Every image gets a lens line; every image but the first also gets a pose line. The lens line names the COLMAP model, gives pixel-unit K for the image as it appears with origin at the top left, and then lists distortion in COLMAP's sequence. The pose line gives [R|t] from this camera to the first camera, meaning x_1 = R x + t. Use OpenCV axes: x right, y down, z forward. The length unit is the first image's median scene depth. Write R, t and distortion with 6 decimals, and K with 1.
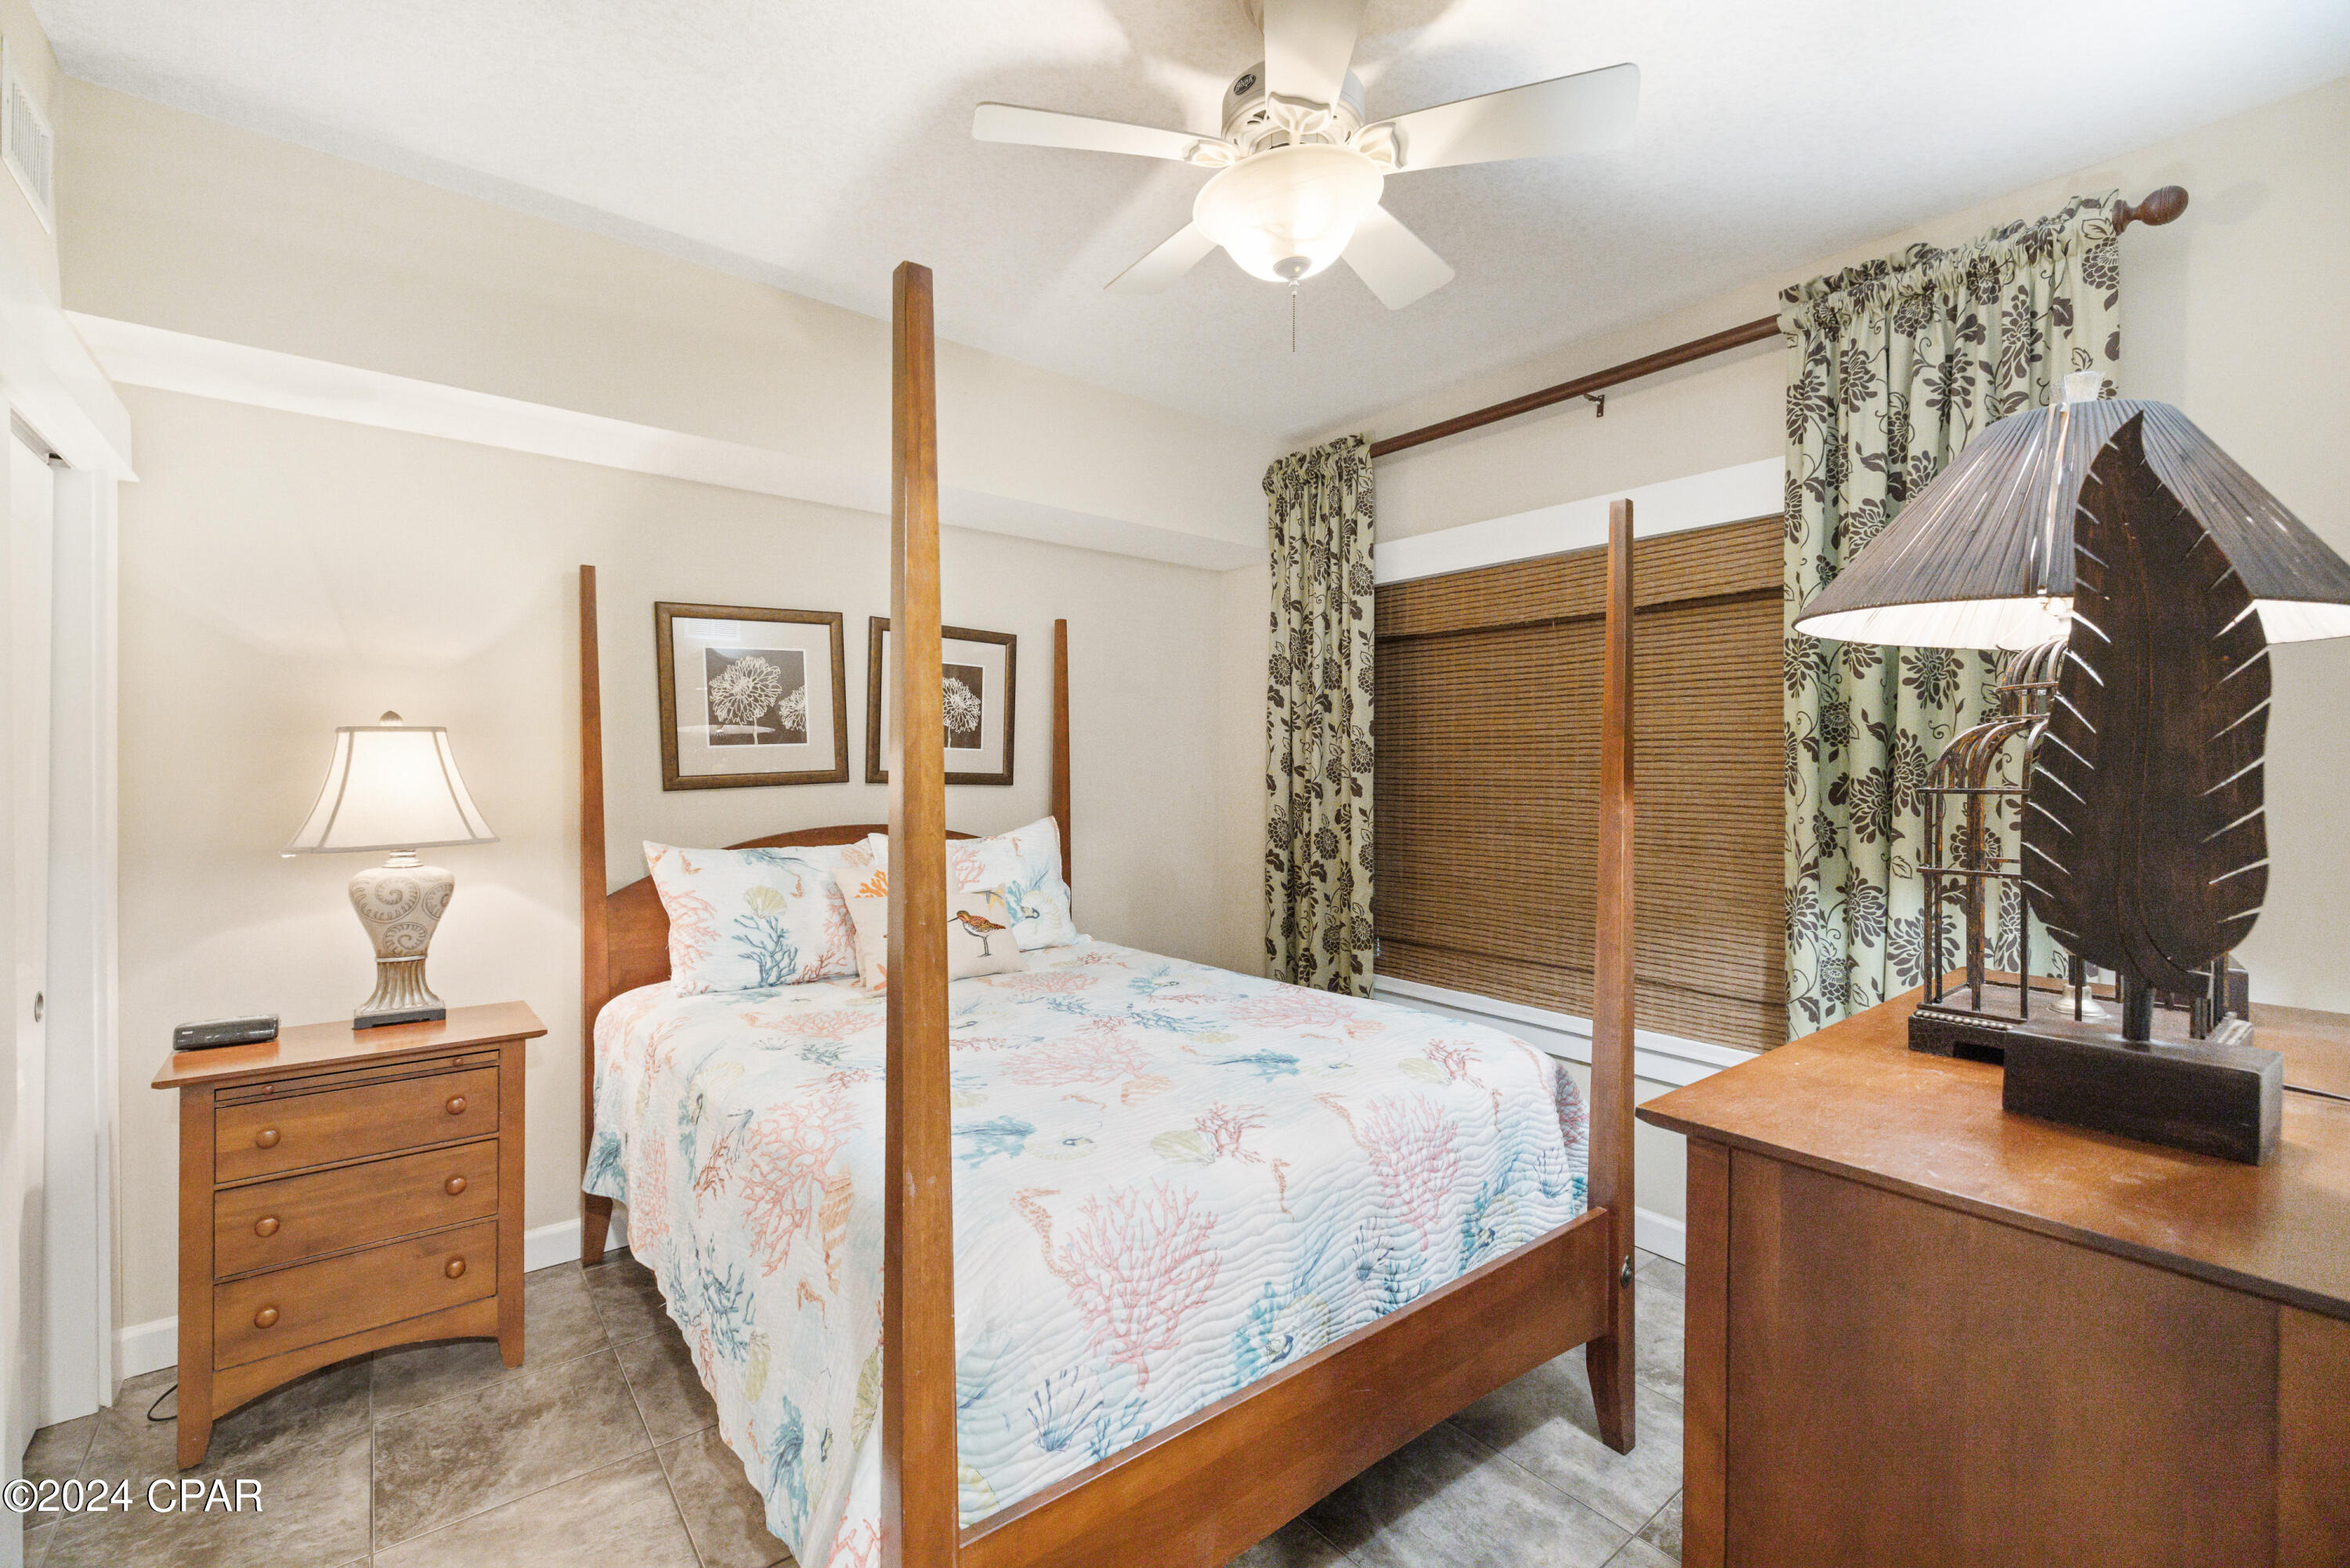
lens RADIAL K [[979.7, 0, 1173.3], [0, 979.7, 784.1], [0, 0, 1]] dist [0.000528, -0.001737]
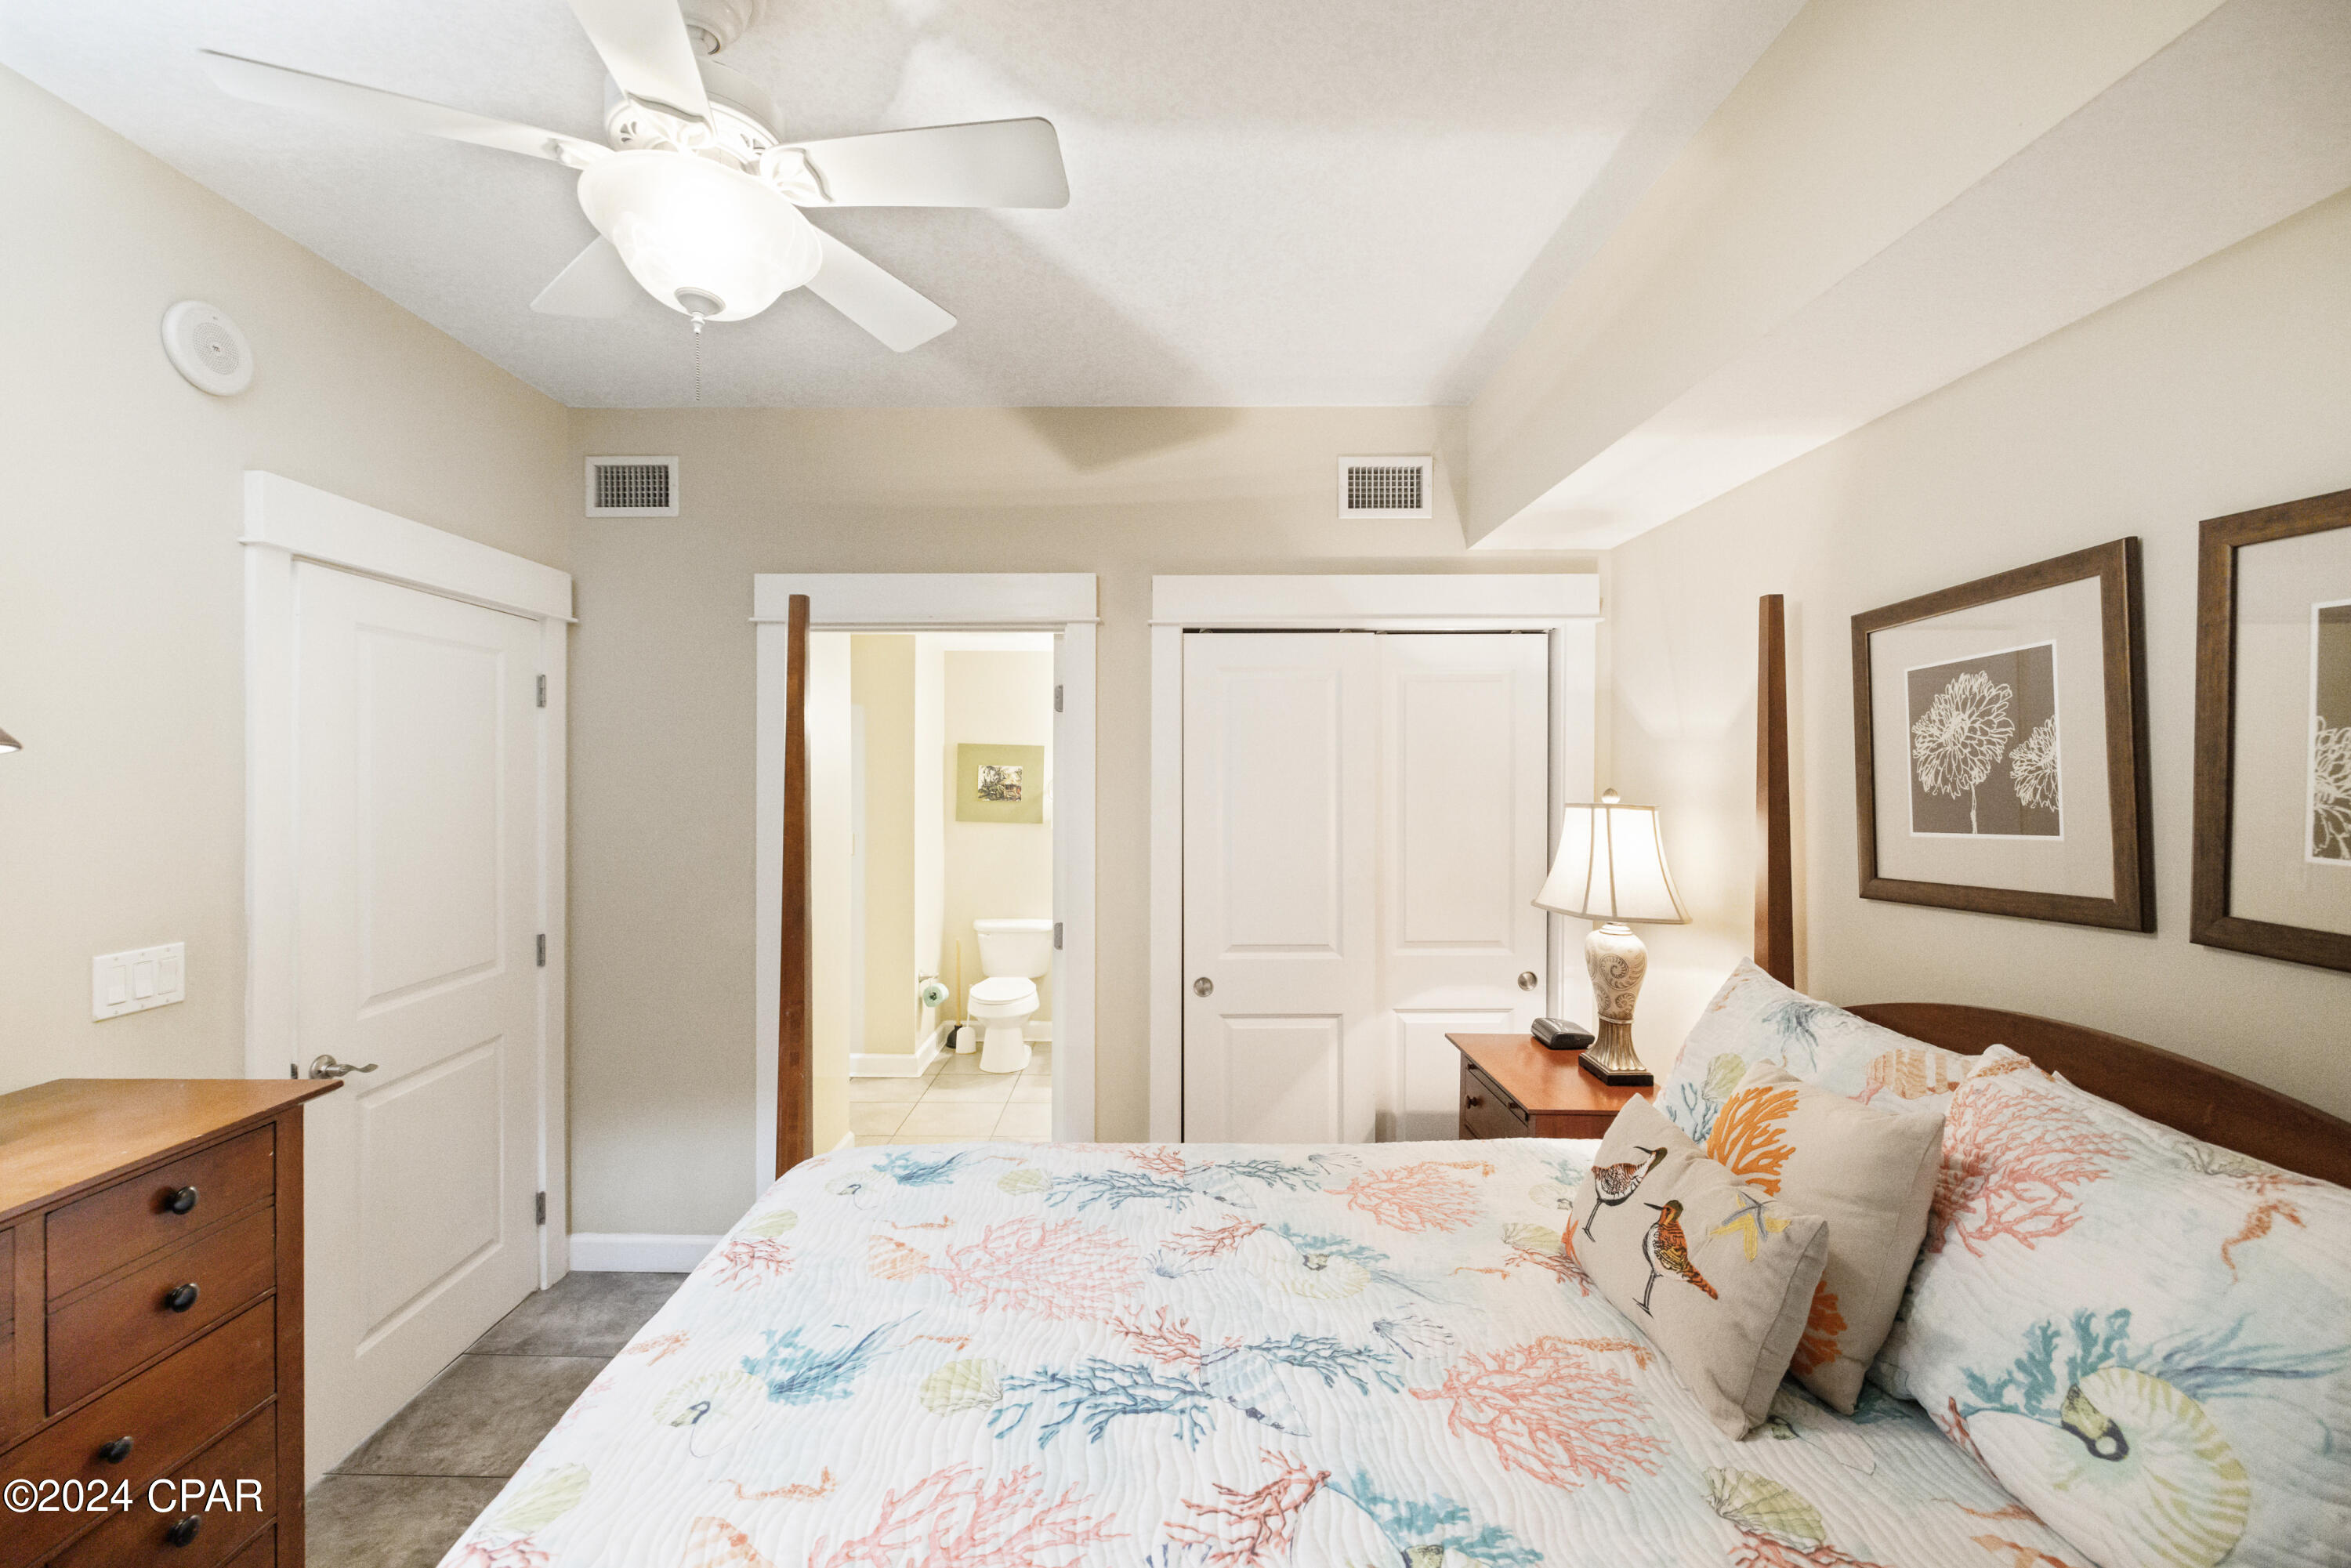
lens RADIAL K [[980.2, 0, 1133.2], [0, 980.2, 769.1], [0, 0, 1]] dist [0.000528, -0.001737]
pose [[-0.643496, -0.004752, -0.765435, 0.524483], [-0.016877, 0.999826, 0.007981, -0.132930], [0.765263, 0.018054, -0.643464, 1.817531]]
